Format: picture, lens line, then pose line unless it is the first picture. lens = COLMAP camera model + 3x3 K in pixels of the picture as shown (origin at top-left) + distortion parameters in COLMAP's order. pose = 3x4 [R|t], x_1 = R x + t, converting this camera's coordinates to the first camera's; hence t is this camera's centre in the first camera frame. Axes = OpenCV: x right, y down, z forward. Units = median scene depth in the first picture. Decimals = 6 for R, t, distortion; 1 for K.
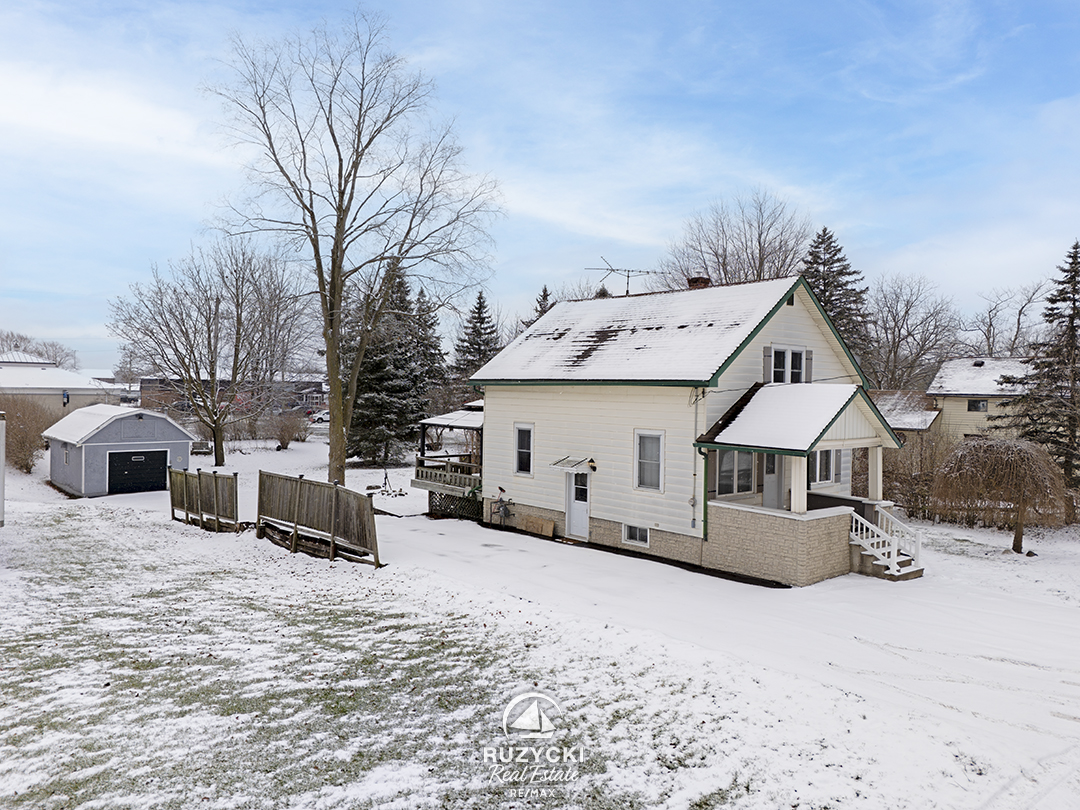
lens RADIAL K [[761.2, 0, 539.3], [0, 761.2, 401.1], [0, 0, 1]] dist [0.044161, -0.016395]
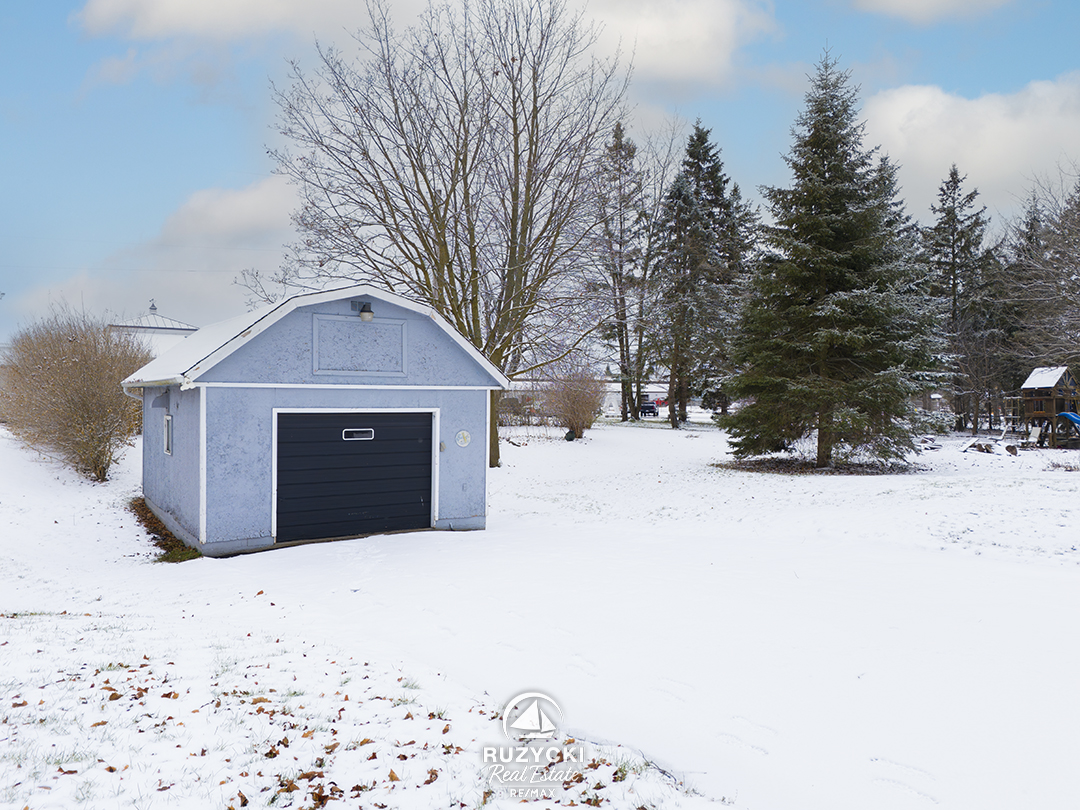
lens RADIAL K [[761.2, 0, 539.5], [0, 761.2, 406.5], [0, 0, 1]] dist [0.044161, -0.016395]
pose [[0.985442, -0.016232, -0.169233, -0.379986], [0.014094, 0.999805, -0.013831, 0.066775], [0.169424, 0.011245, 0.985479, 0.673783]]
